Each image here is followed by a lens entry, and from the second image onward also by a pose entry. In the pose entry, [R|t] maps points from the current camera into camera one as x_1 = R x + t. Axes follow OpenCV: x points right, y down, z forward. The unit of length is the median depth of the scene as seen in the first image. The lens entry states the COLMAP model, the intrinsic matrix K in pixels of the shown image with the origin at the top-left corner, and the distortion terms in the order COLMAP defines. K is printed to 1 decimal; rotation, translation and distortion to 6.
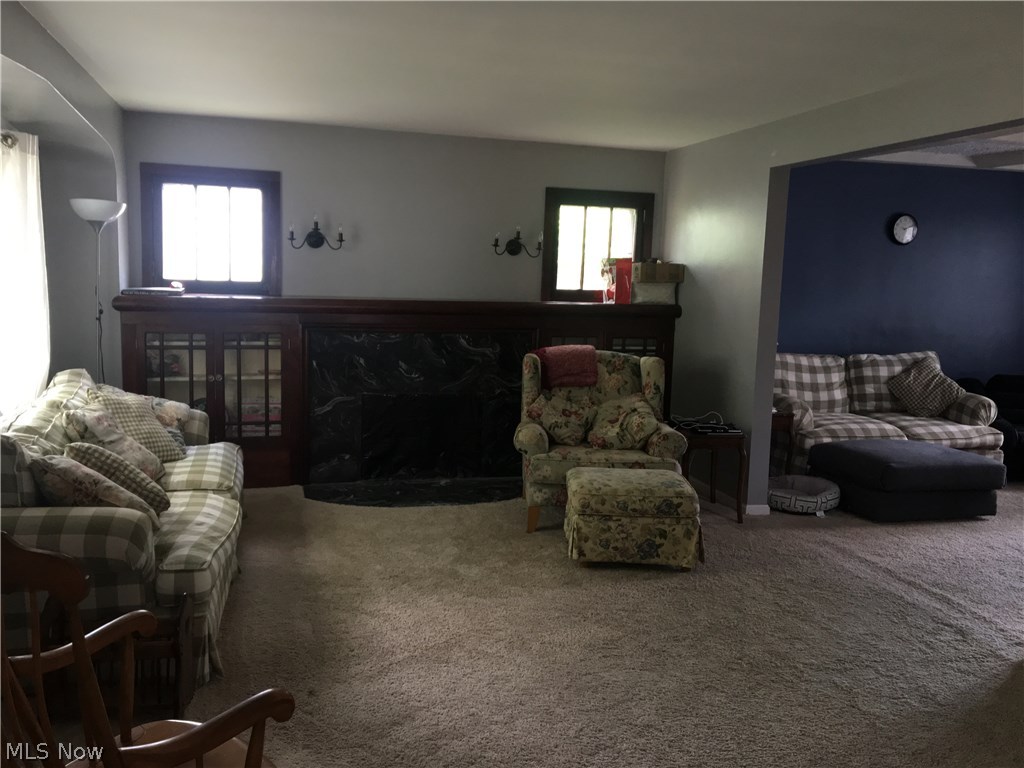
lens RADIAL K [[855.2, 0, 502.7], [0, 855.2, 379.9], [0, 0, 1]] dist [0.083855, -0.129704]
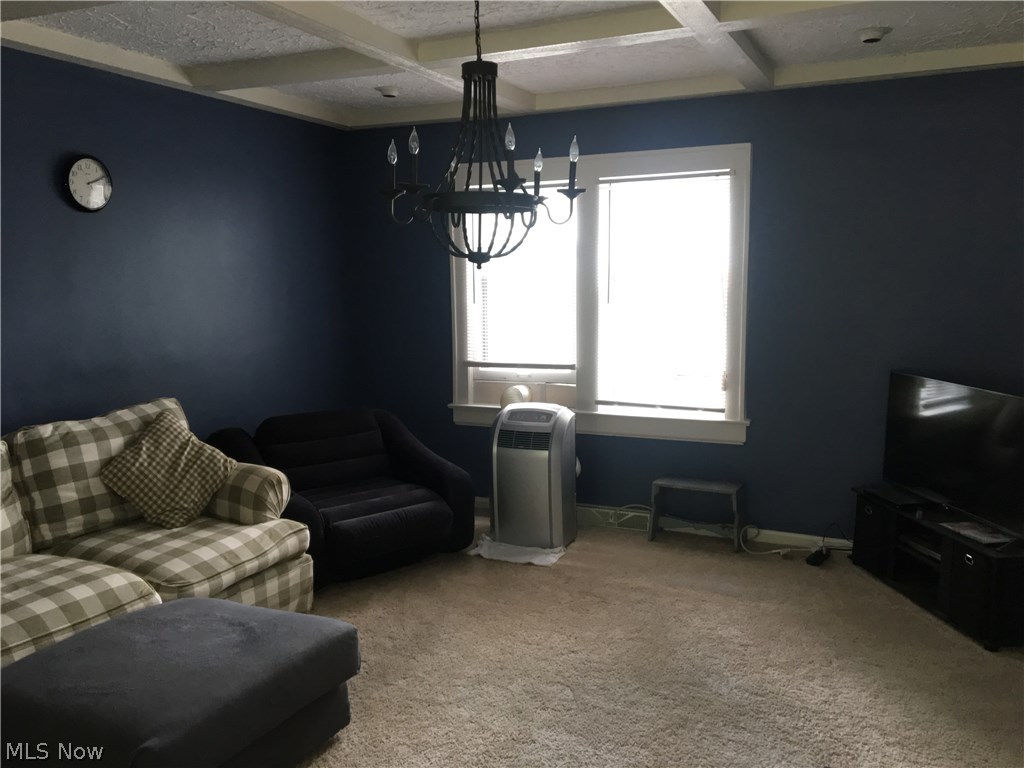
lens RADIAL K [[855.2, 0, 502.7], [0, 855.2, 379.9], [0, 0, 1]] dist [0.083855, -0.129704]
pose [[0.643107, -0.120329, 0.756264, 0.214107], [0.121135, 0.991128, 0.054688, -0.051678], [-0.756135, 0.056440, 0.651977, 0.476733]]
